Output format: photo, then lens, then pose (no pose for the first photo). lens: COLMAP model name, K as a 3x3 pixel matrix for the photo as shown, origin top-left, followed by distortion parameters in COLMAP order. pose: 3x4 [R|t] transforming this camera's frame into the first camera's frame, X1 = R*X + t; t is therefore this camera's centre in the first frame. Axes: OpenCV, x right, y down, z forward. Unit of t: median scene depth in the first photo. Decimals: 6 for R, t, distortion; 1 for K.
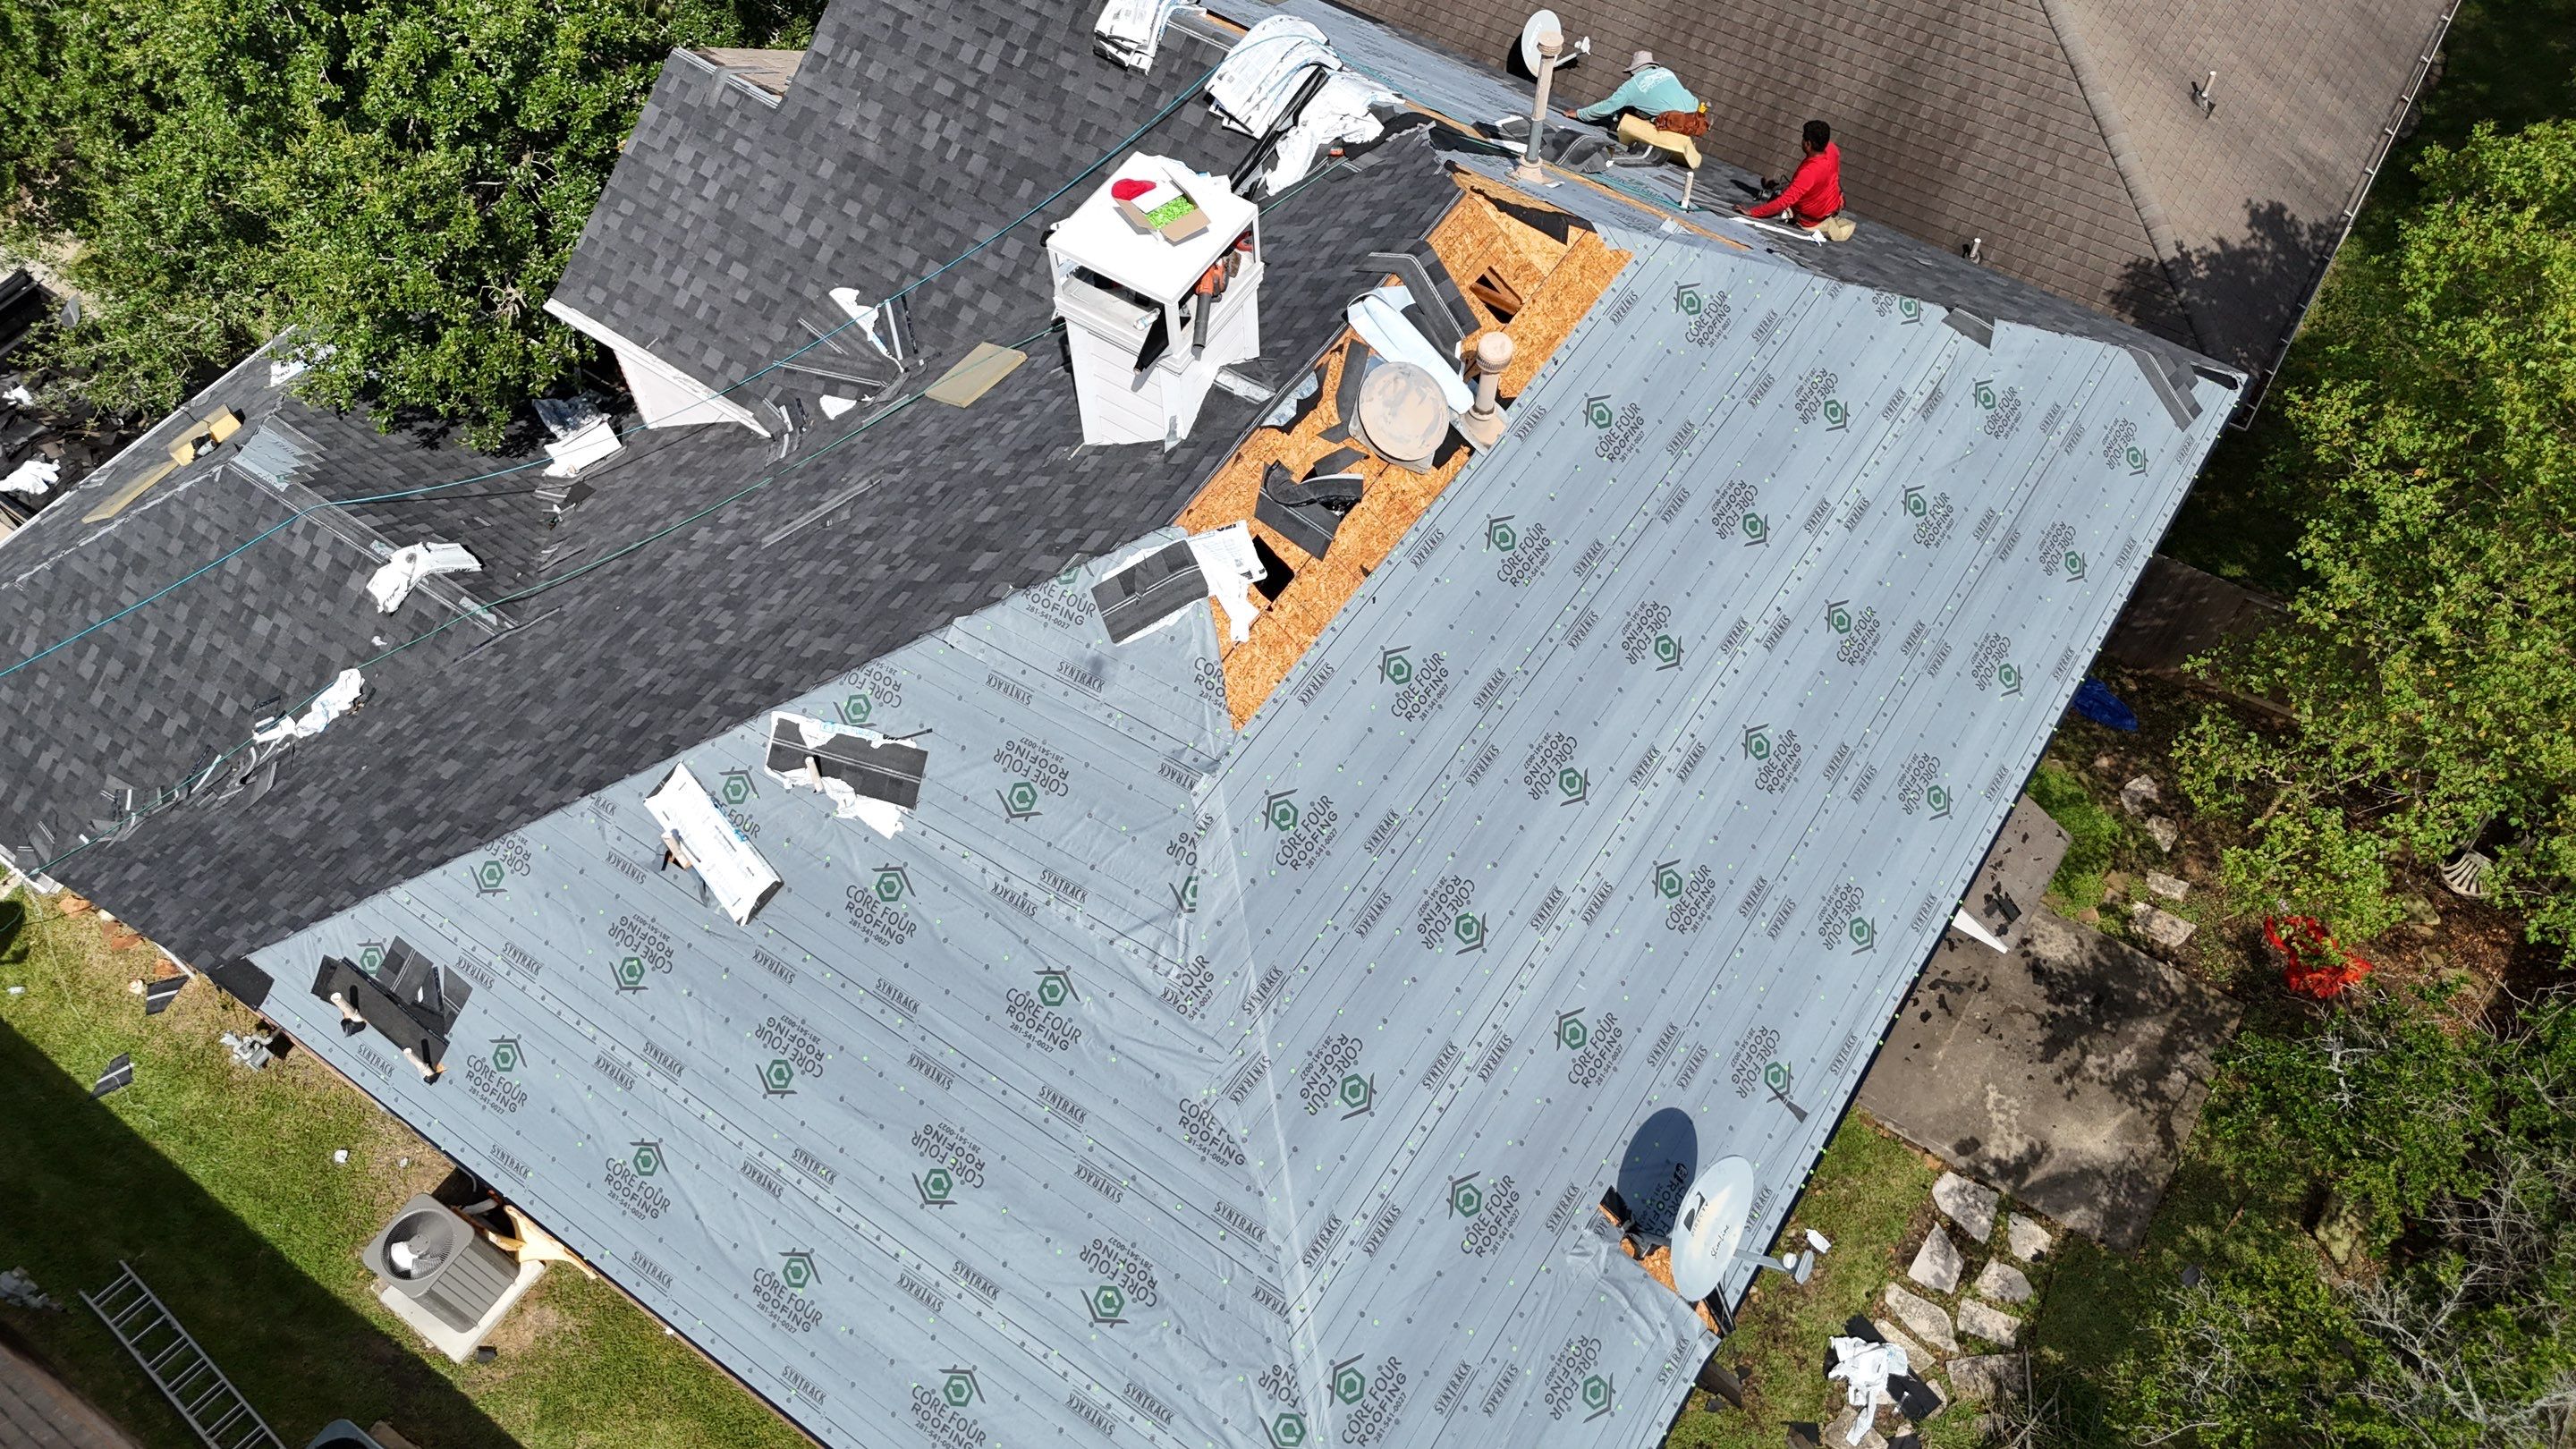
lens RADIAL K [[1893.1, 0, 1289.4], [0, 1893.1, 735.1], [0, 0, 1]] dist [0.074893, -0.076591]
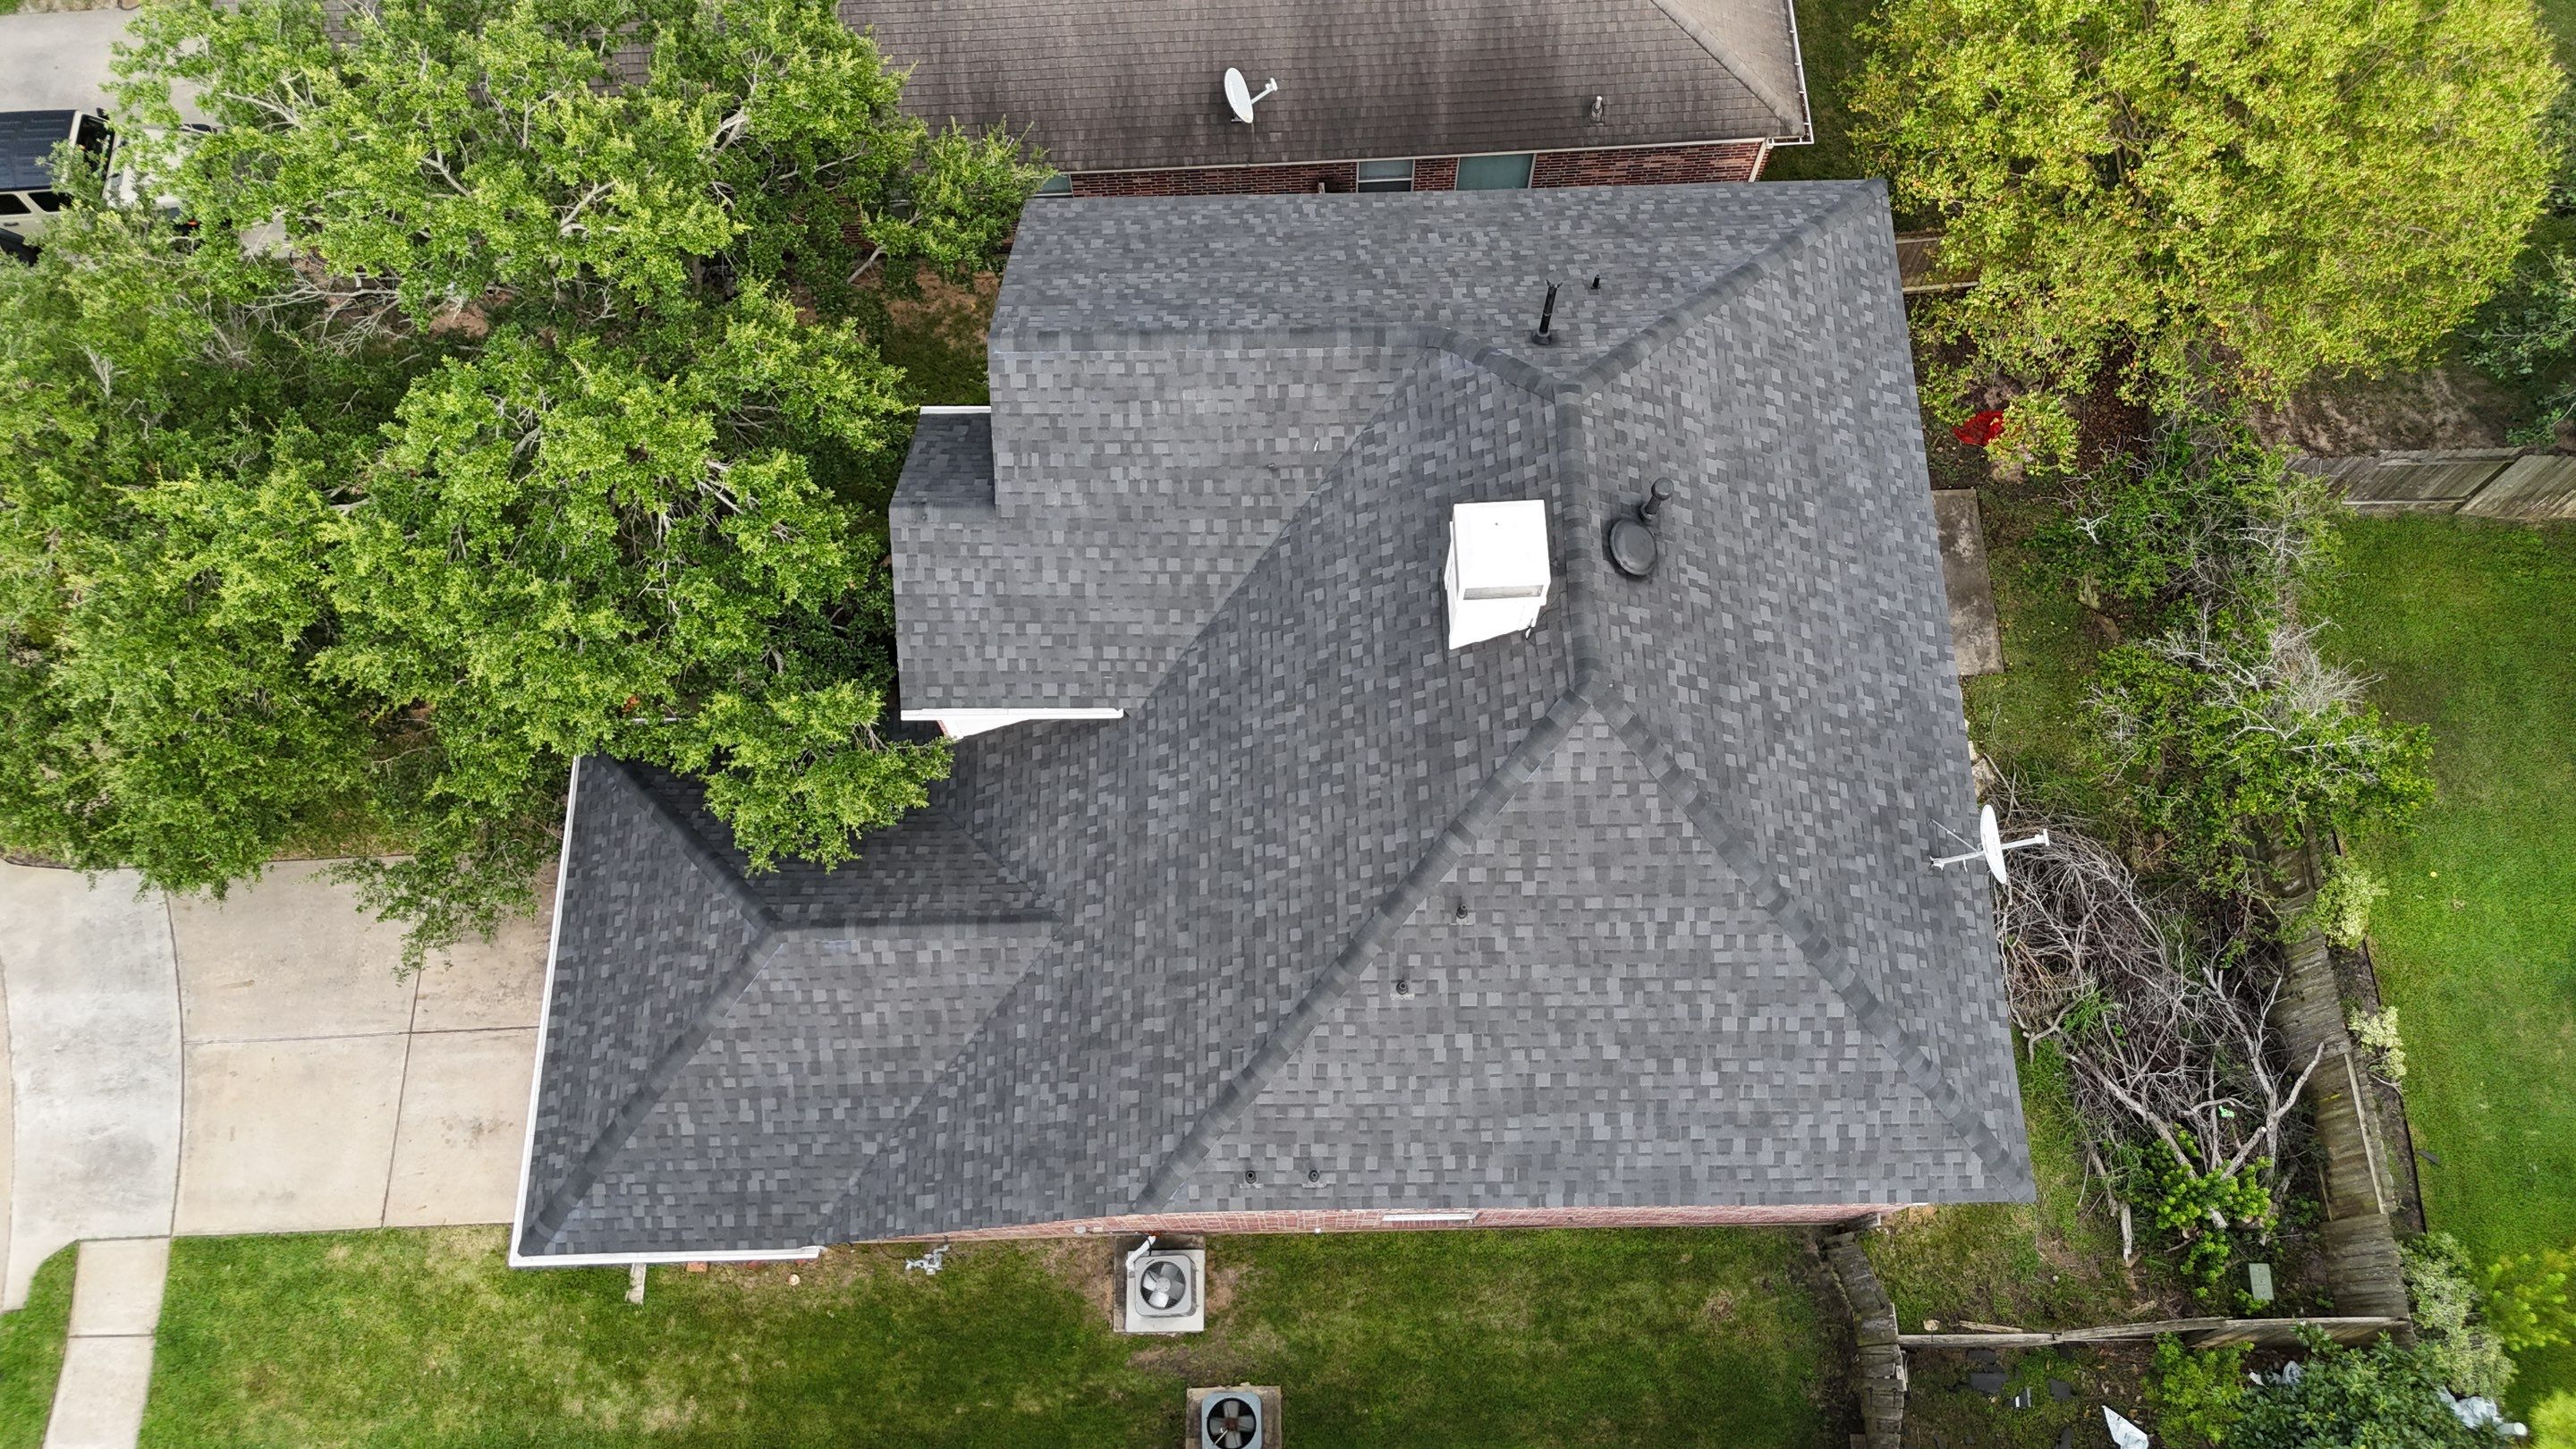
lens RADIAL K [[1893.1, 0, 1295.1], [0, 1893.1, 715.2], [0, 0, 1]] dist [0.074893, -0.076591]
pose [[0.816362, -0.540789, 0.202731, -0.444481], [0.482672, 0.831608, 0.274693, -0.475716], [-0.317144, -0.126396, 0.939917, -0.381438]]
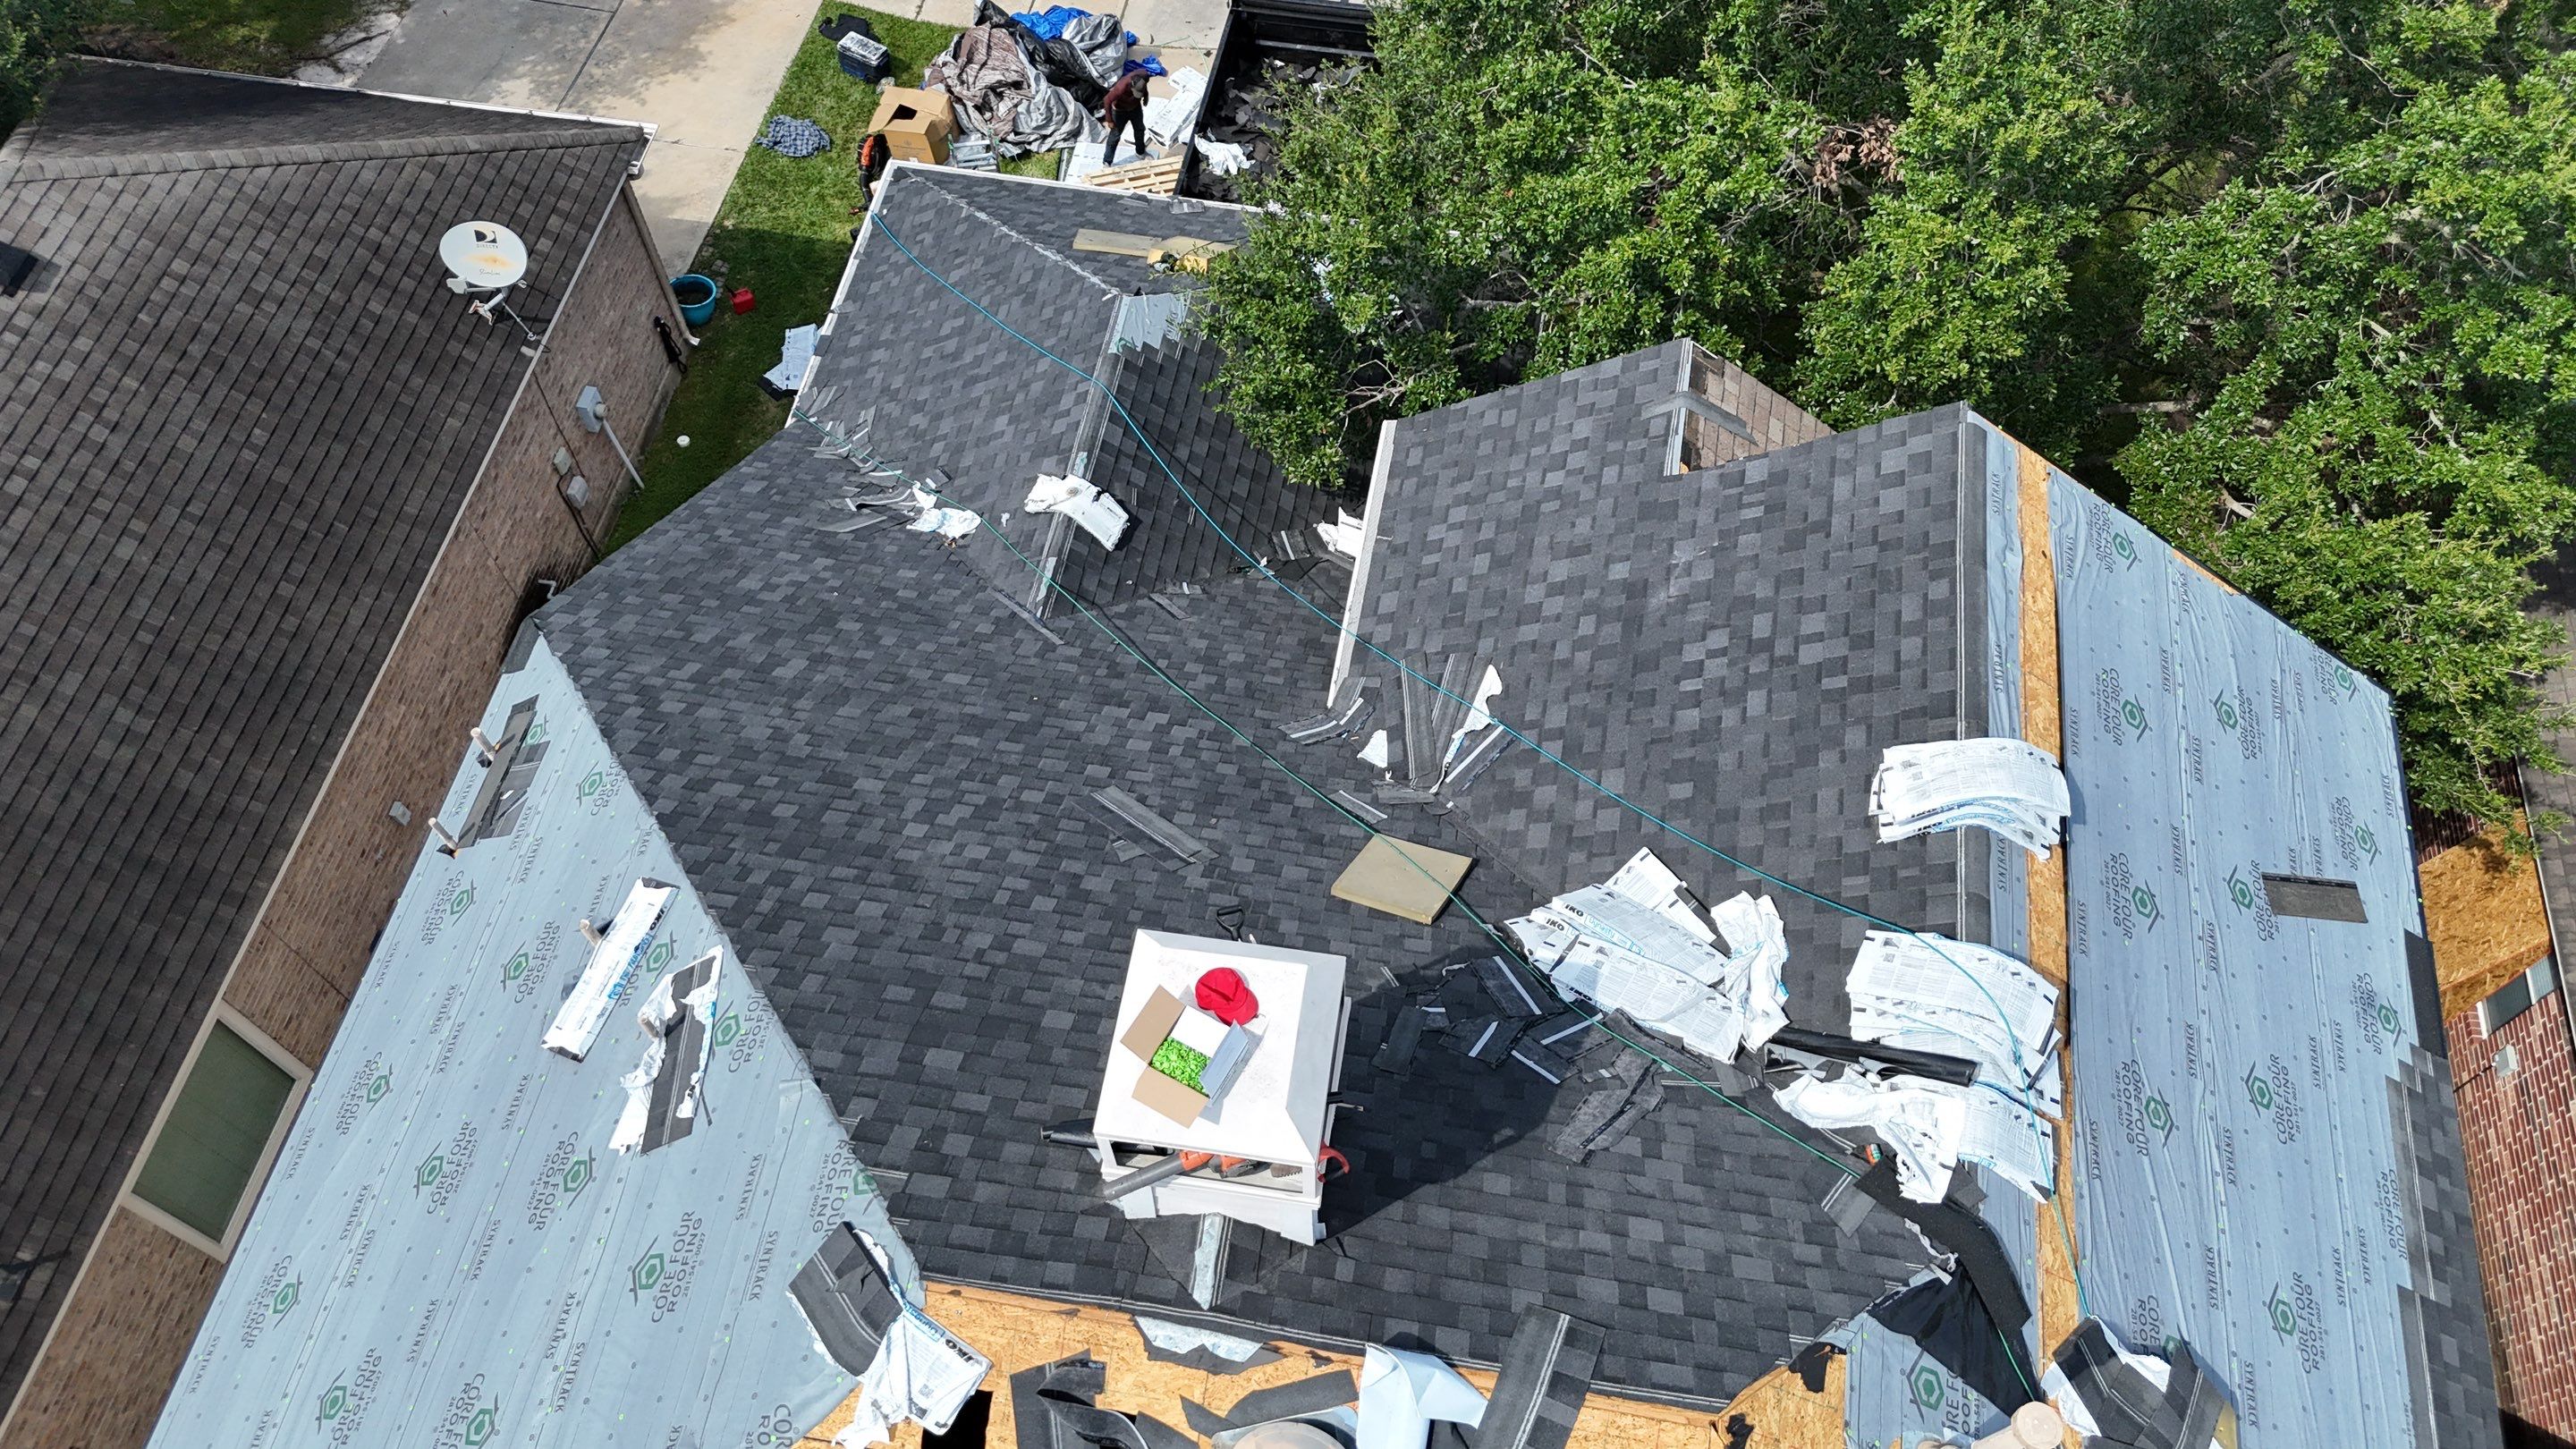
lens RADIAL K [[1893.1, 0, 1288.5], [0, 1893.1, 726.2], [0, 0, 1]] dist [0.074893, -0.076591]
pose [[0.412010, 0.787392, -0.458543, 0.112224], [-0.761036, 0.574109, 0.302031, -0.383796], [0.501071, 0.224528, 0.835772, 0.277442]]
